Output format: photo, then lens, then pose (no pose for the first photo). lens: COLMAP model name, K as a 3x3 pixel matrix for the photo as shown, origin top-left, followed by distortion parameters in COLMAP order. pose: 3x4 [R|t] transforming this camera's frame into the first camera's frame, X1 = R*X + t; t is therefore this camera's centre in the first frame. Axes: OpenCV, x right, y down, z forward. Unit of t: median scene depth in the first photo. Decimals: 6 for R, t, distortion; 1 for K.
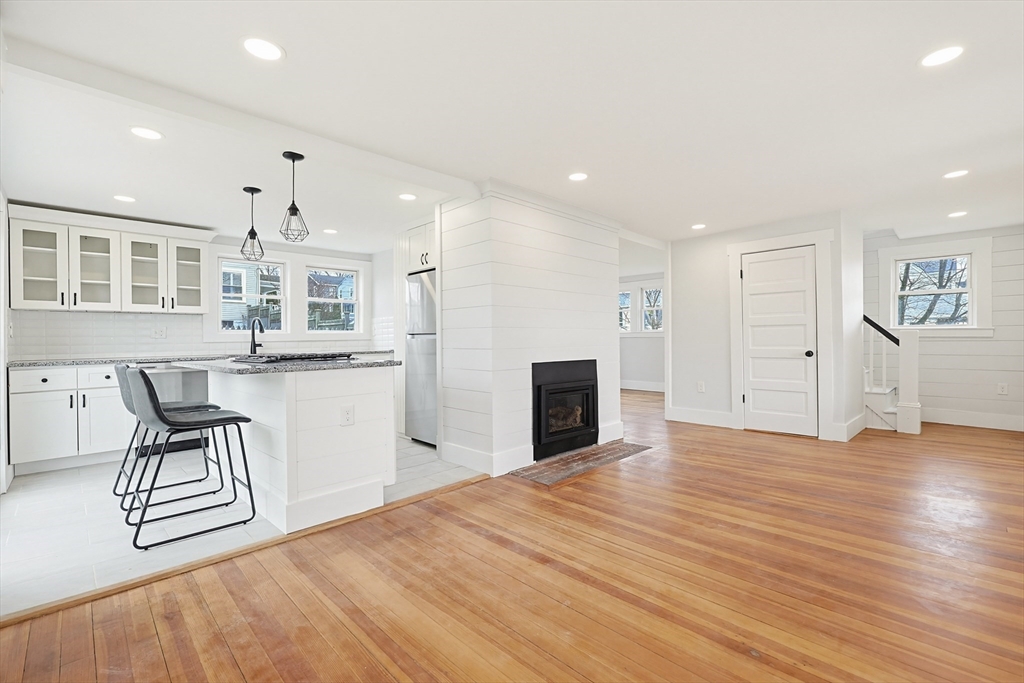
lens RADIAL K [[442.5, 0, 519.1], [0, 442.5, 338.1], [0, 0, 1]] dist [0.000854, 0.000081]
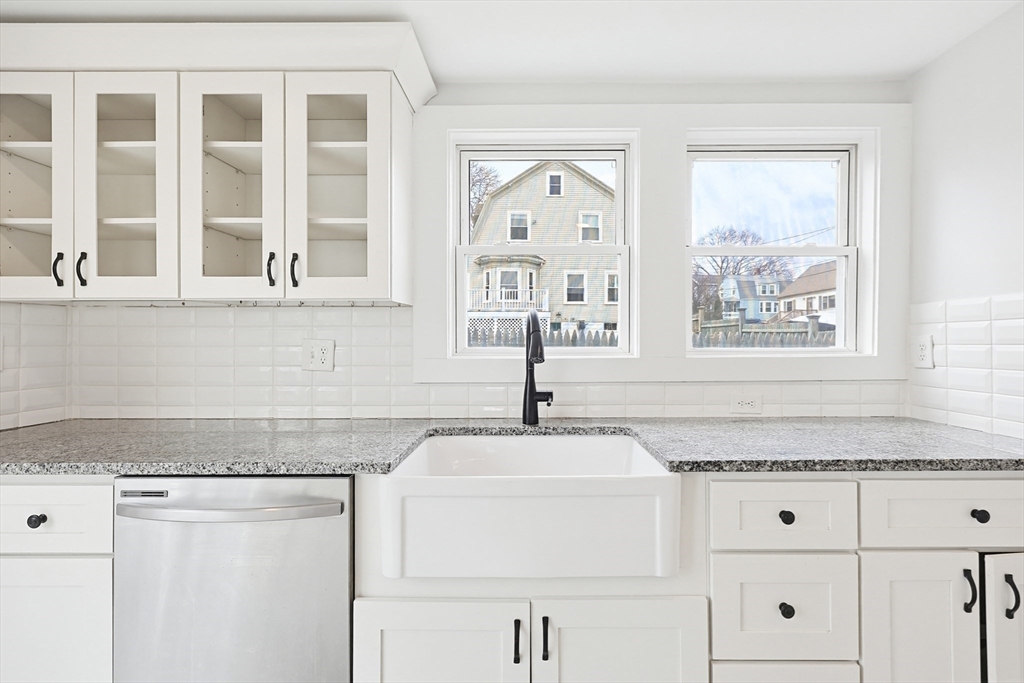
lens RADIAL K [[448.8, 0, 514.5], [0, 448.8, 337.7], [0, 0, 1]] dist [-0.000157, 0.000088]
pose [[0.687819, 0.003279, -0.725875, -0.301363], [-0.006321, 0.999979, -0.001472, -0.020985], [0.725855, 0.005601, 0.687825, 0.623548]]
